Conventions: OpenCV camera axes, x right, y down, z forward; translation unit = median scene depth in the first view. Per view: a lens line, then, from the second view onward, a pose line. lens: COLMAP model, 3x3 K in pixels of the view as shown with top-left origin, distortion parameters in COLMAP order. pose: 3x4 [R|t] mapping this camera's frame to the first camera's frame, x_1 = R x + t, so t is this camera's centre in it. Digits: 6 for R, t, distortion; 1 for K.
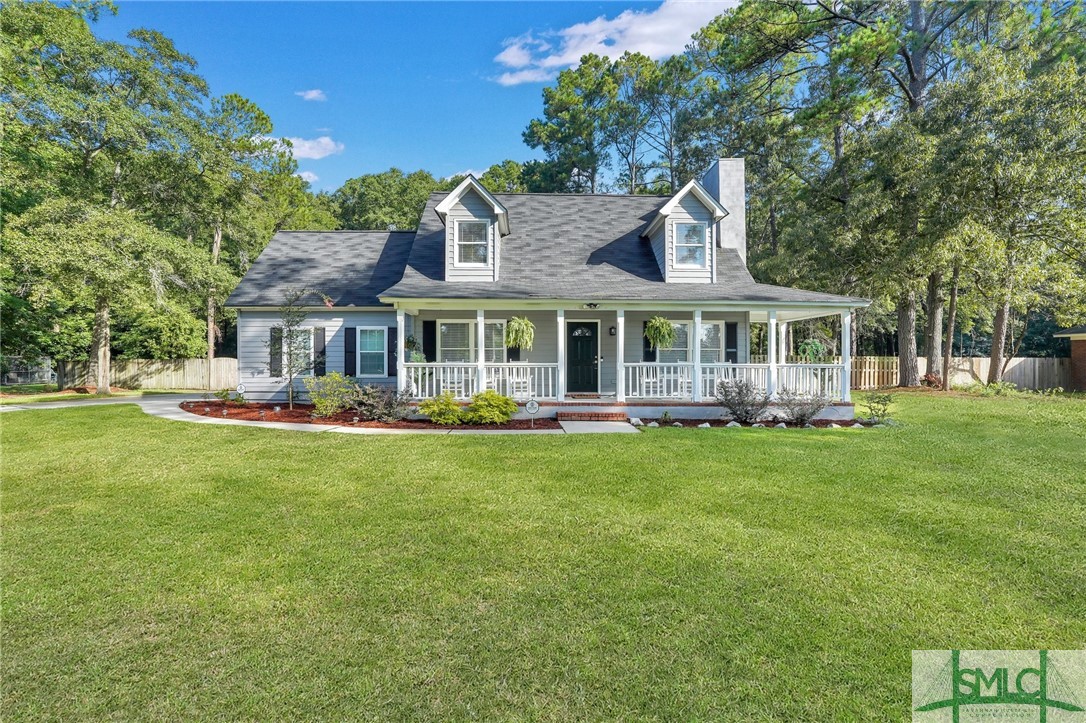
lens RADIAL K [[491.5, 0, 541.5], [0, 491.5, 361.2], [0, 0, 1]] dist [-0.002234, 0.001175]
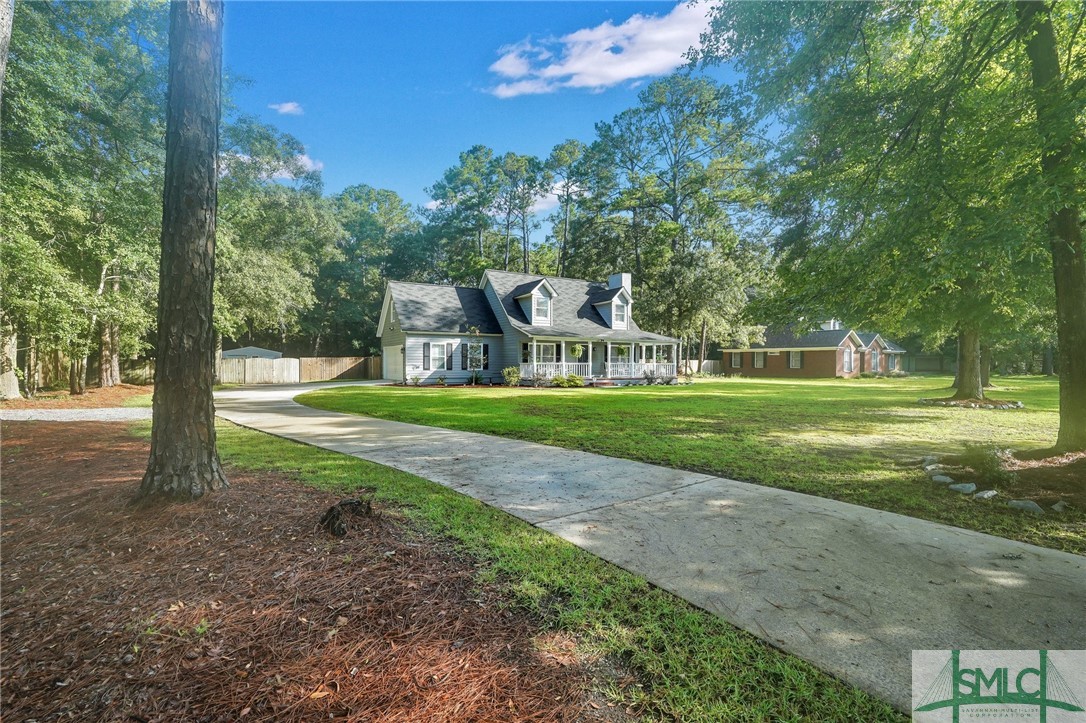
lens RADIAL K [[491.5, 0, 551.3], [0, 491.5, 362.0], [0, 0, 1]] dist [-0.002234, 0.001175]
pose [[0.870660, 0.002395, 0.491880, -1.030909], [-0.004010, 0.999989, 0.002228, -0.003576], [-0.491869, -0.003913, 0.870660, -0.810515]]
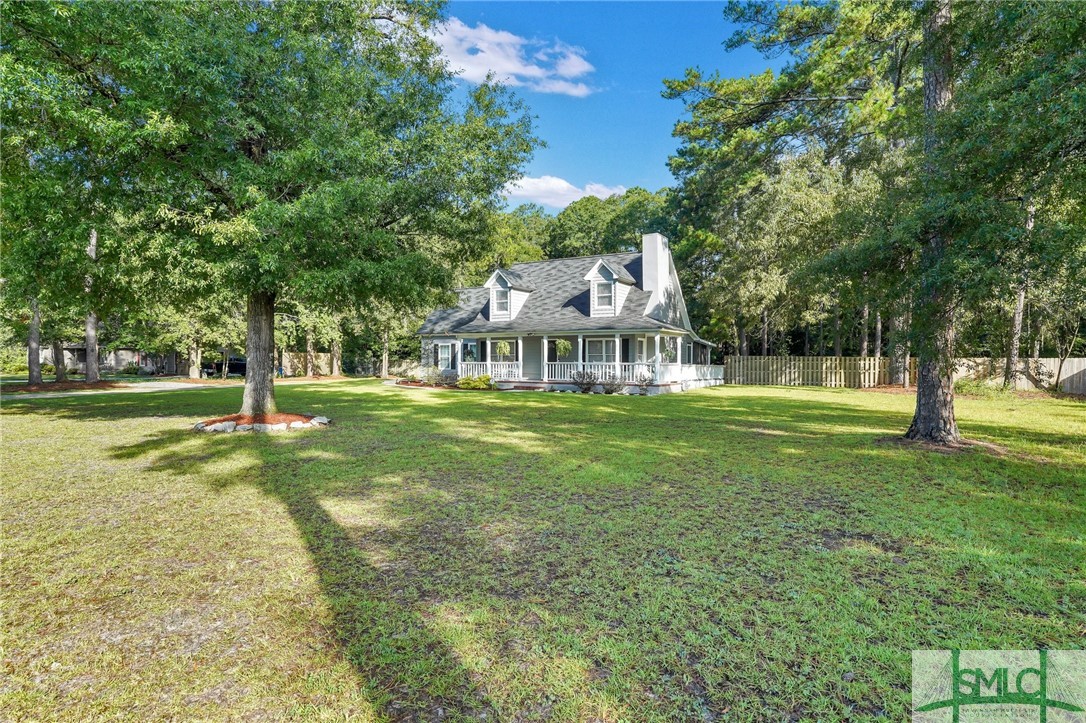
lens RADIAL K [[591.3, 0, 542.9], [0, 591.3, 364.6], [0, 0, 1]] dist [0.005569, 0.000294]
pose [[0.848717, 0.004591, -0.528828, 1.086391], [-0.001346, 0.999978, 0.006521, -0.001986], [0.528846, -0.004823, 0.848704, -0.797137]]
